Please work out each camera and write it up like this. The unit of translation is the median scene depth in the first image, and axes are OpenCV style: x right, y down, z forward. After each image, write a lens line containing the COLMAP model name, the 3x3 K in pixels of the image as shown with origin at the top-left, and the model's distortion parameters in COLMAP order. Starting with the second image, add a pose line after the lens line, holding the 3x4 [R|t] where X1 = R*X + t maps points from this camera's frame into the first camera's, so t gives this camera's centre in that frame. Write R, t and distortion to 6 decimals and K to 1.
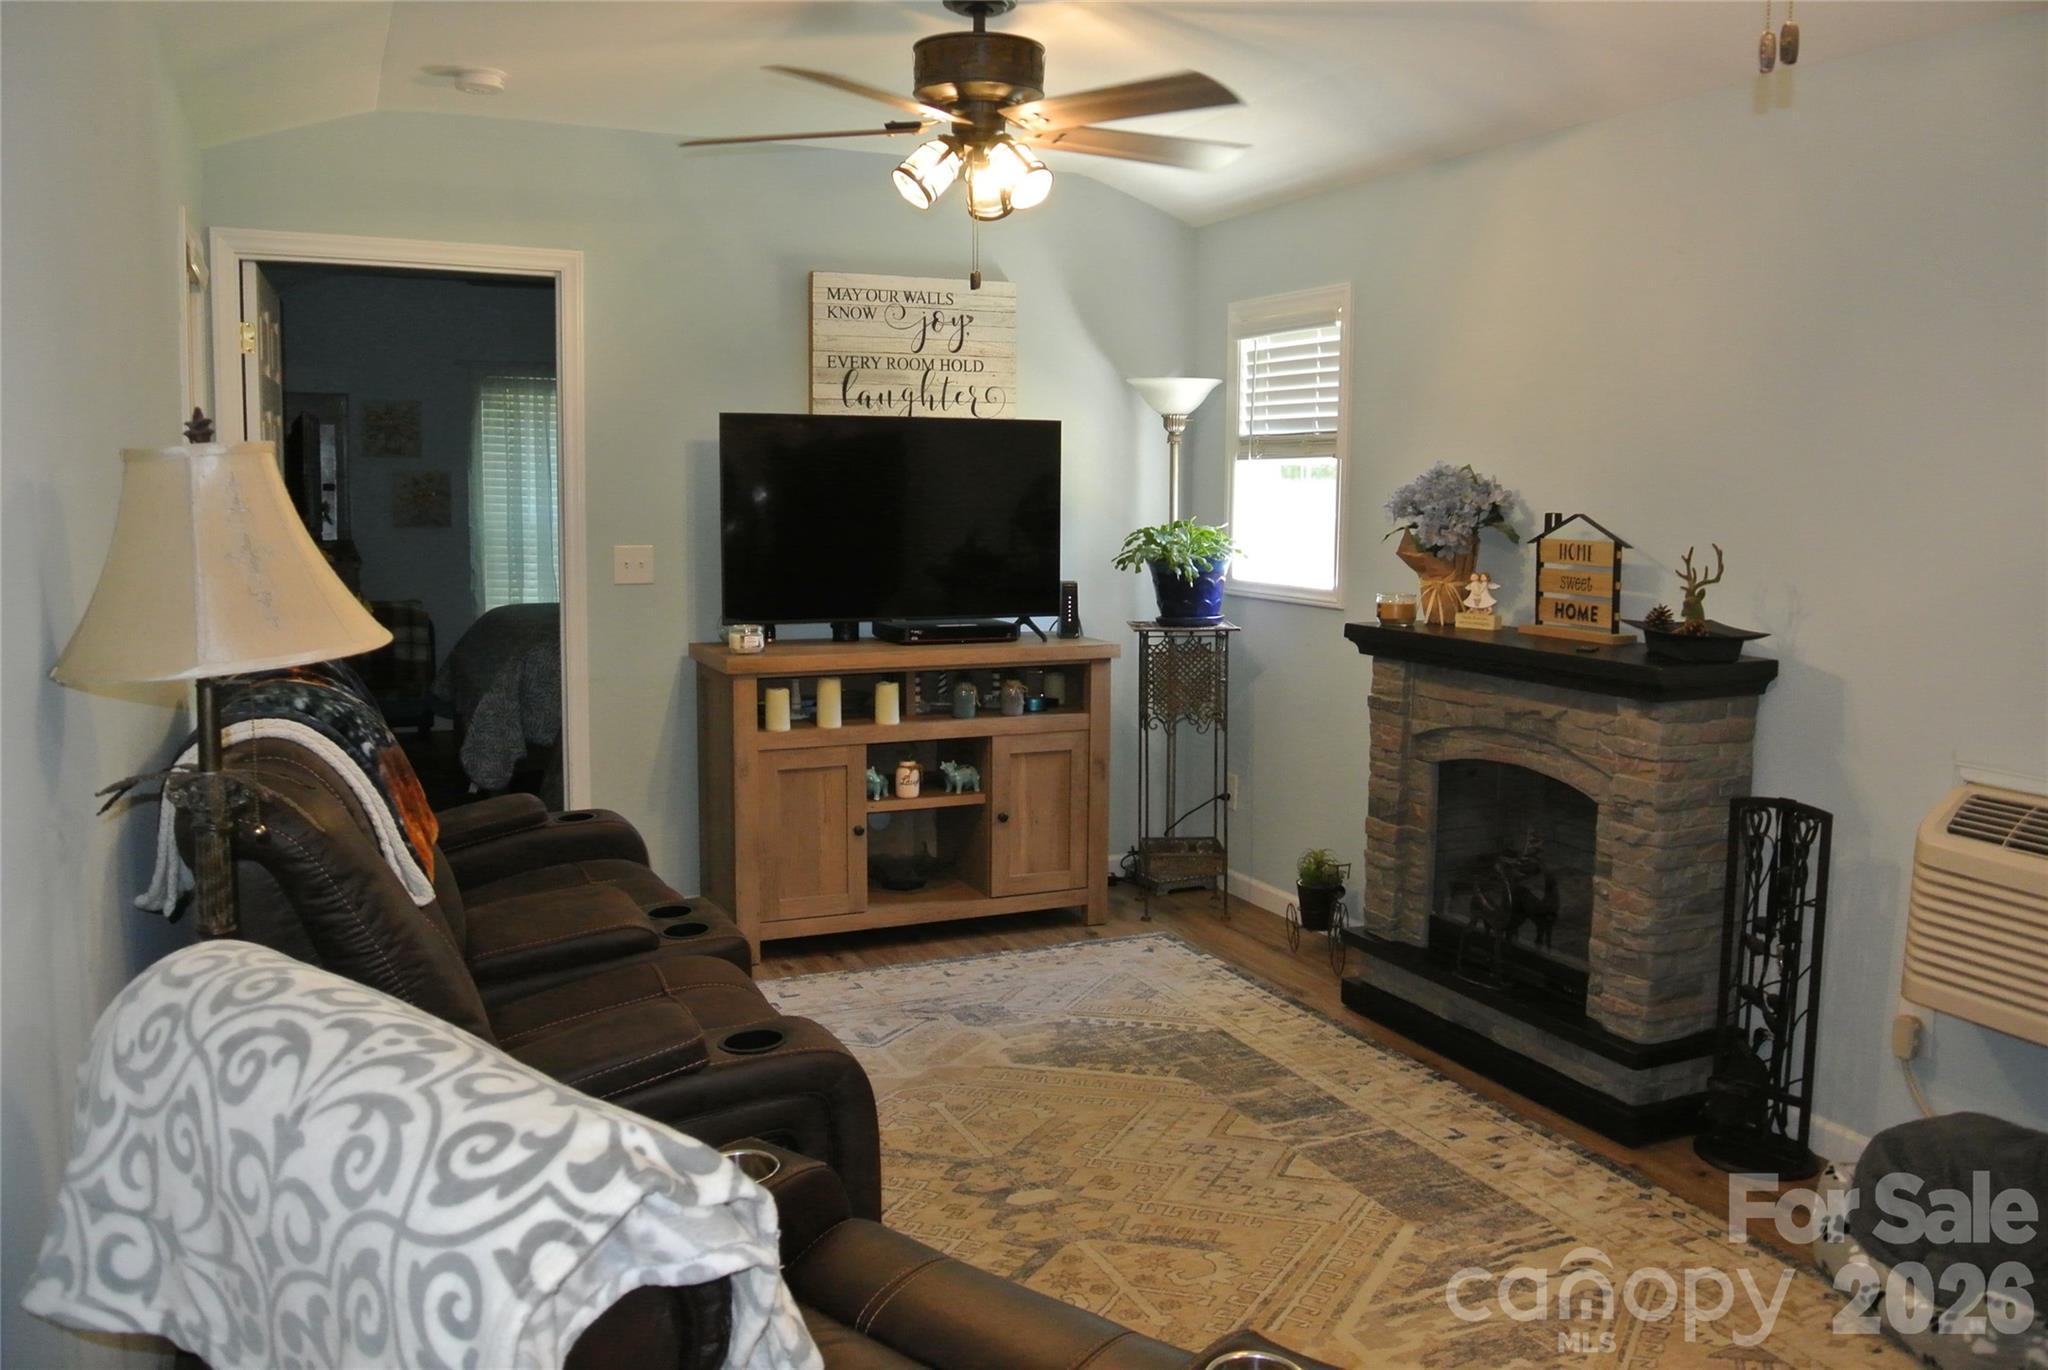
lens RADIAL K [[1587.5, 0, 1020.8], [0, 1587.5, 662.1], [0, 0, 1]] dist [-0.088228, 0.039844]
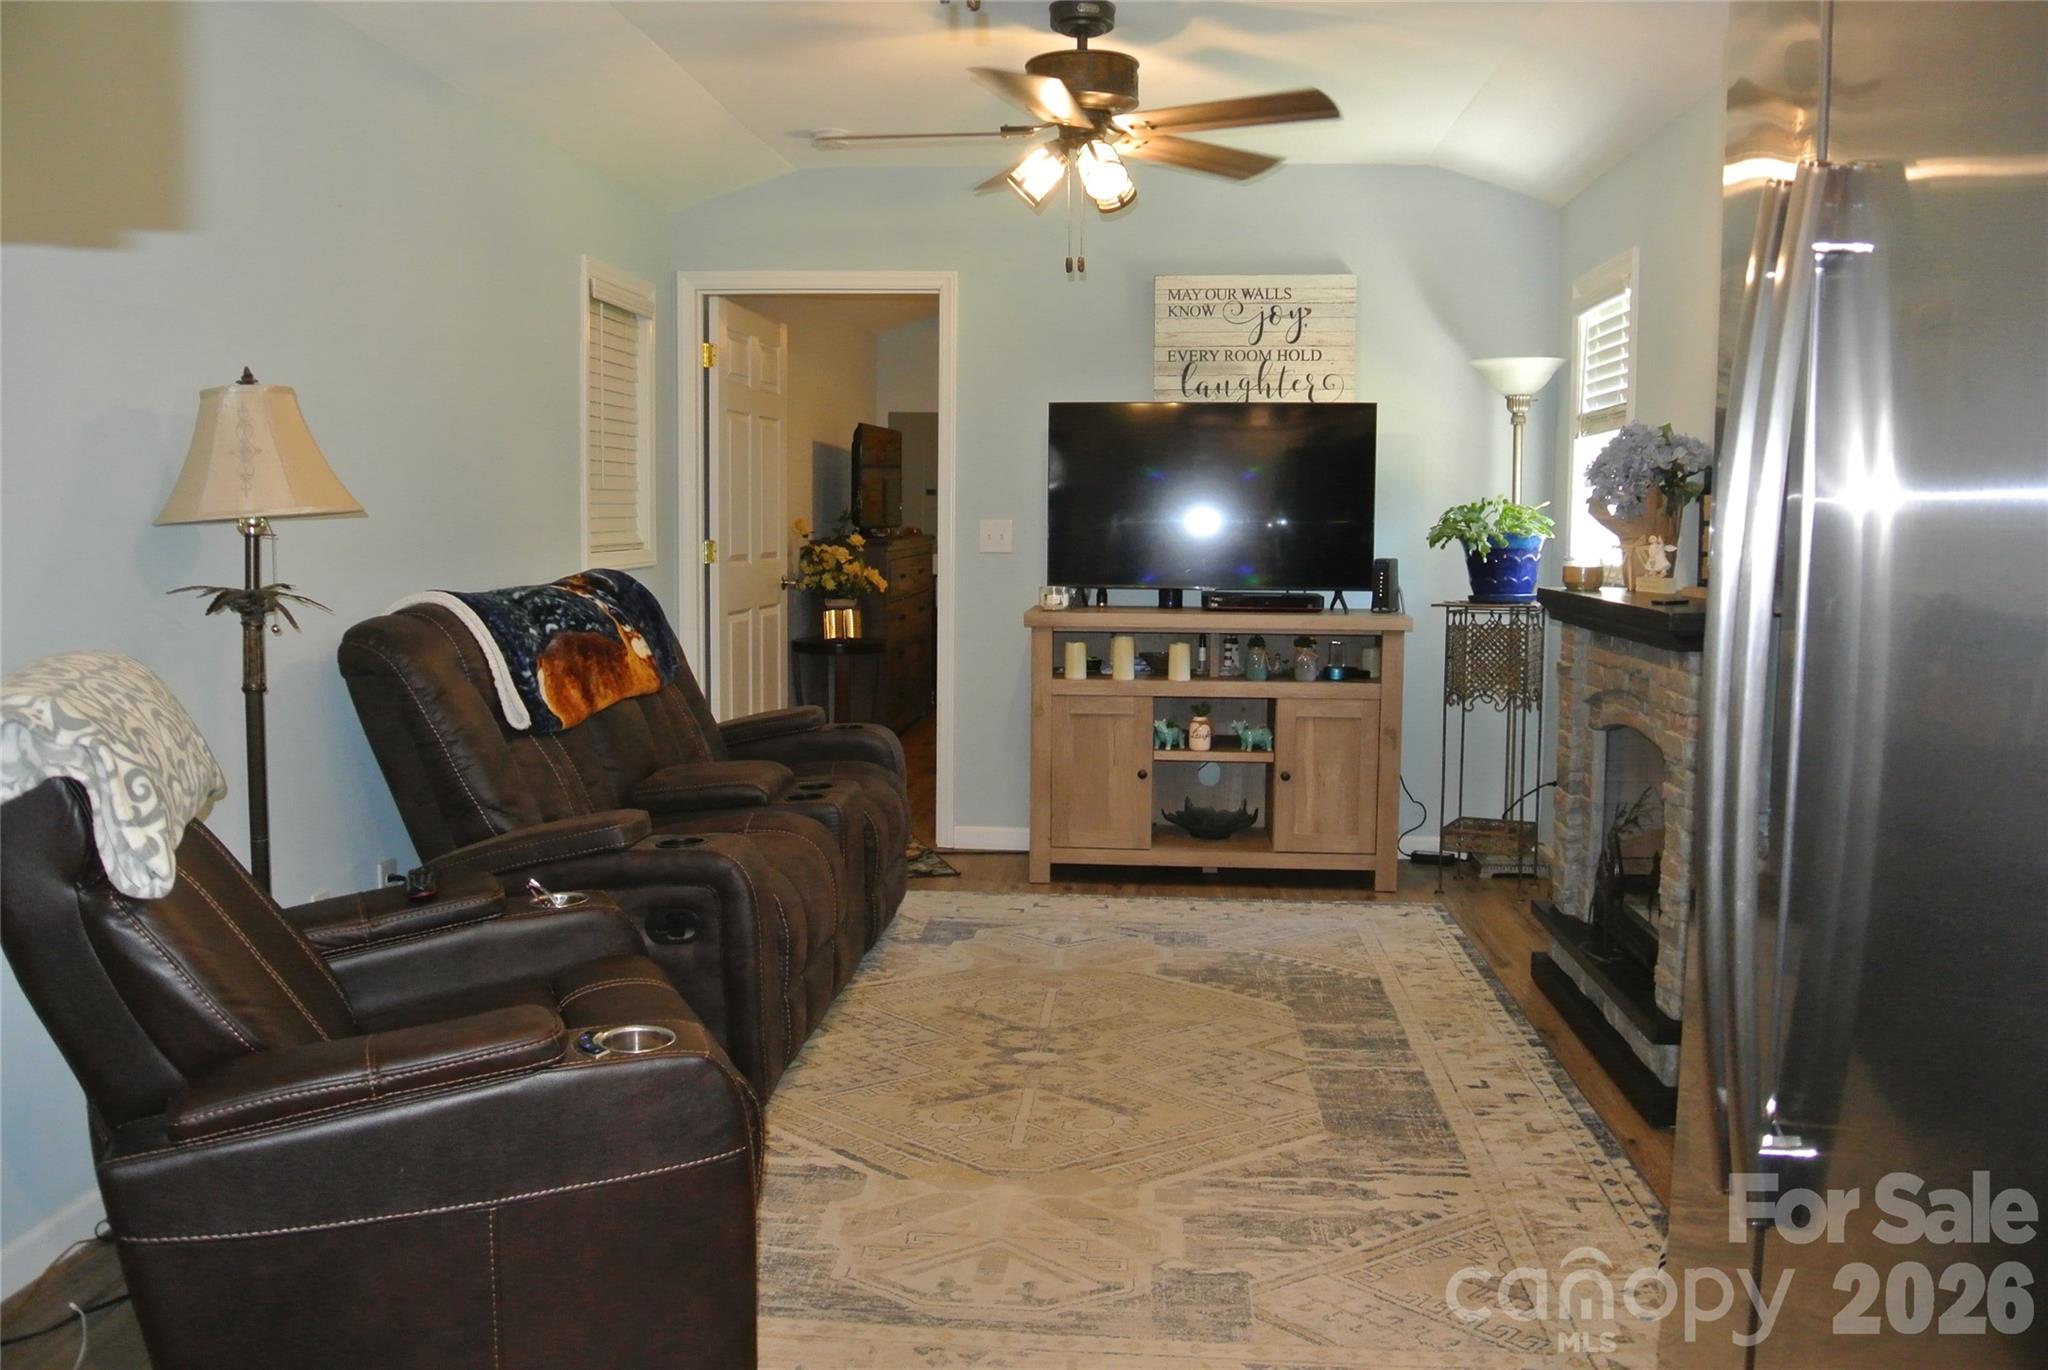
lens RADIAL K [[1587.5, 0, 1020.8], [0, 1587.5, 662.1], [0, 0, 1]] dist [-0.088228, 0.039844]
pose [[0.870647, 0.041820, -0.490128, 0.359569], [-0.053841, 0.998495, -0.010445, 0.043692], [0.488953, 0.035483, 0.871588, -0.010678]]
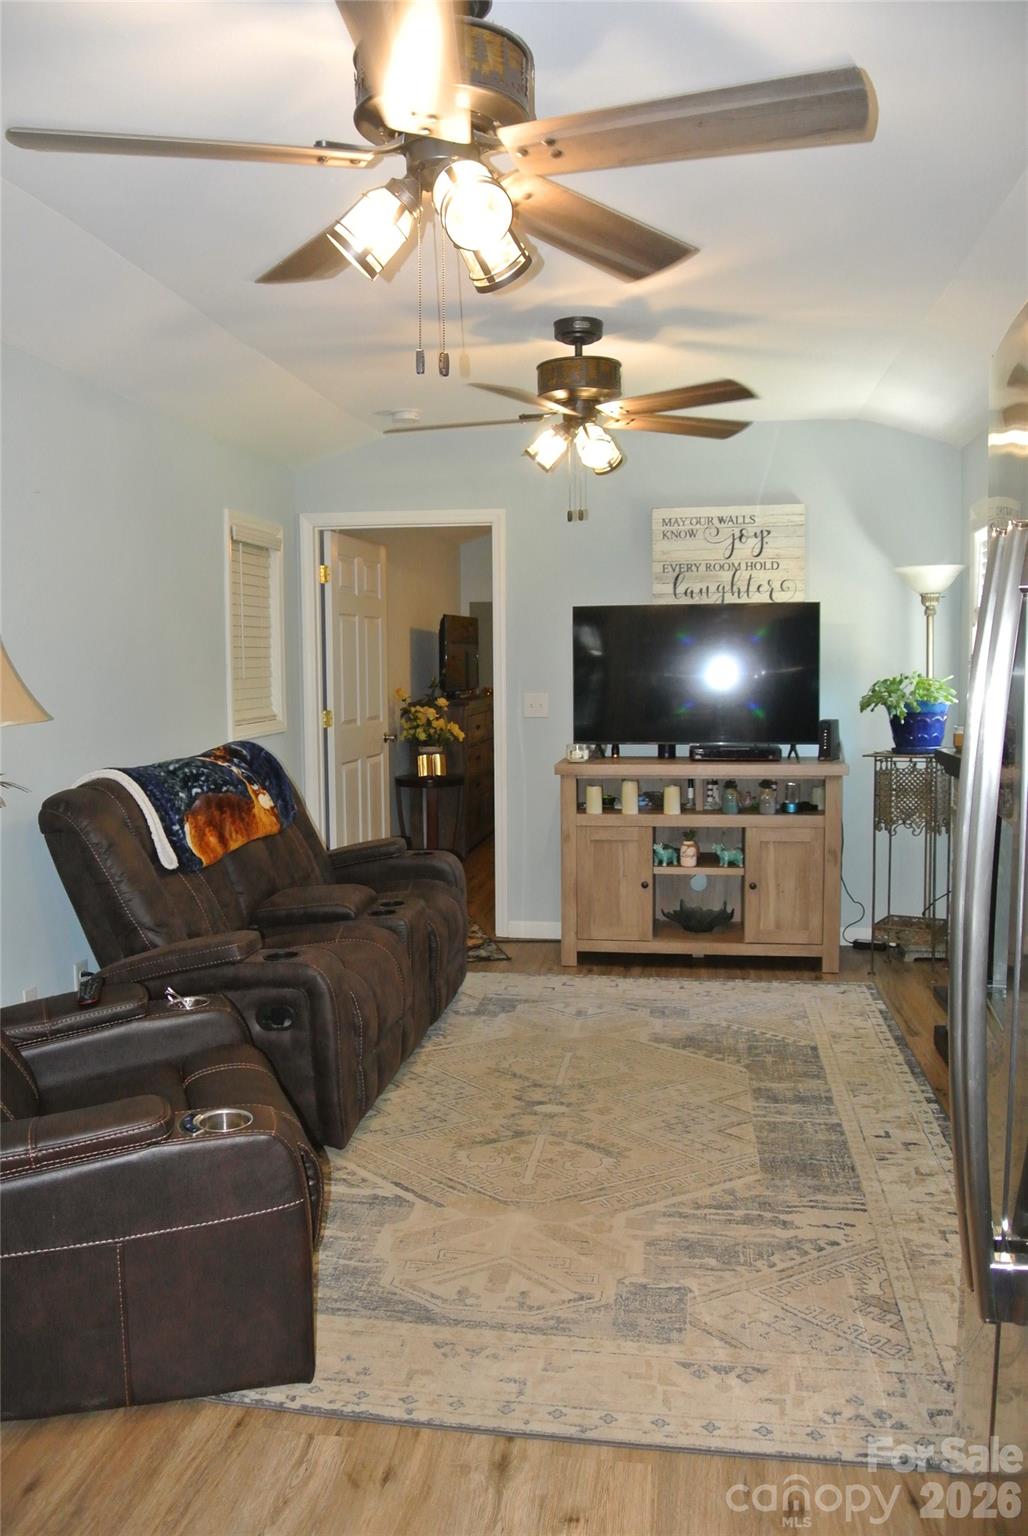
lens RADIAL K [[1190.6, 0, 499.7], [0, 1190.6, 762.3], [0, 0, 1]] dist [-0.088228, 0.039844]
pose [[0.830873, 0.027637, -0.555775, 0.393001], [-0.042362, 0.999009, -0.013652, 0.013016], [0.554847, 0.034887, 0.831221, 0.000163]]
